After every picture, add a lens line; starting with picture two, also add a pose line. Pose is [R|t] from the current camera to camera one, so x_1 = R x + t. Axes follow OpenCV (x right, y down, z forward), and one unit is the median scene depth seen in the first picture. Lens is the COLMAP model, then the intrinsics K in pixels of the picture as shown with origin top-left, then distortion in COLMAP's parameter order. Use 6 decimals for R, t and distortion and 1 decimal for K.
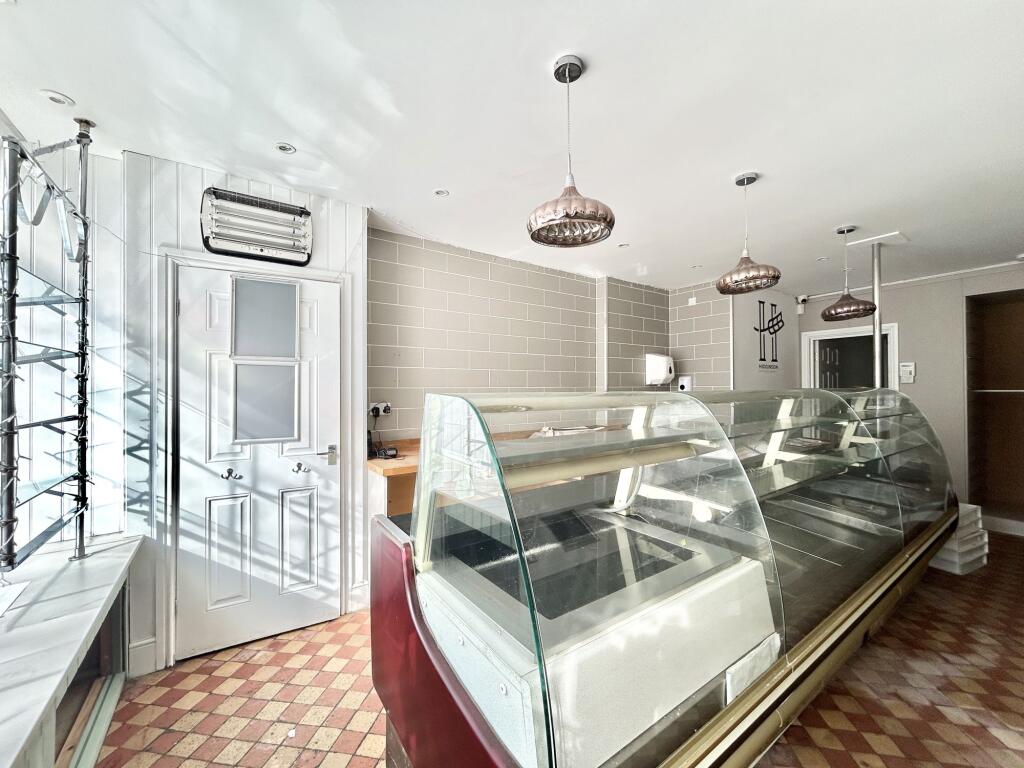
lens RADIAL K [[418.7, 0, 509.5], [0, 418.7, 383.1], [0, 0, 1]] dist [0.002898, -0.000078]
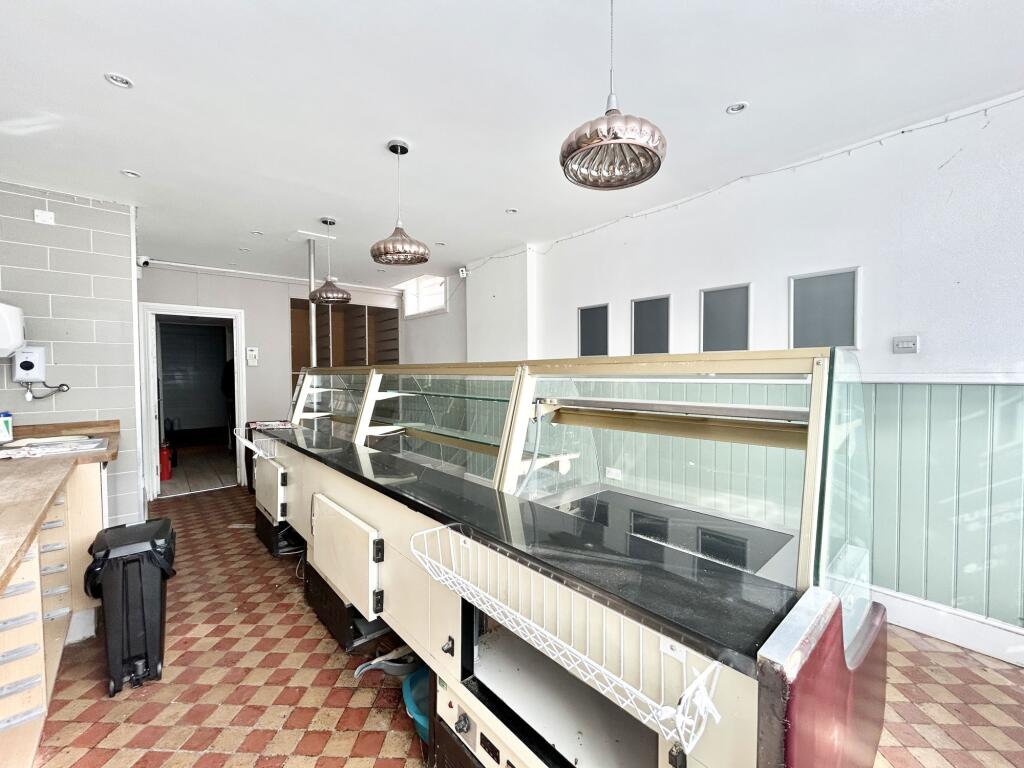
lens RADIAL K [[418.7, 0, 513.3], [0, 418.7, 383.4], [0, 0, 1]] dist [0.002898, -0.000078]
pose [[-0.114587, -0.022018, 0.993169, -0.228411], [-0.004335, 0.999756, 0.021664, 0.018456], [-0.993404, -0.001823, -0.114654, 0.448535]]
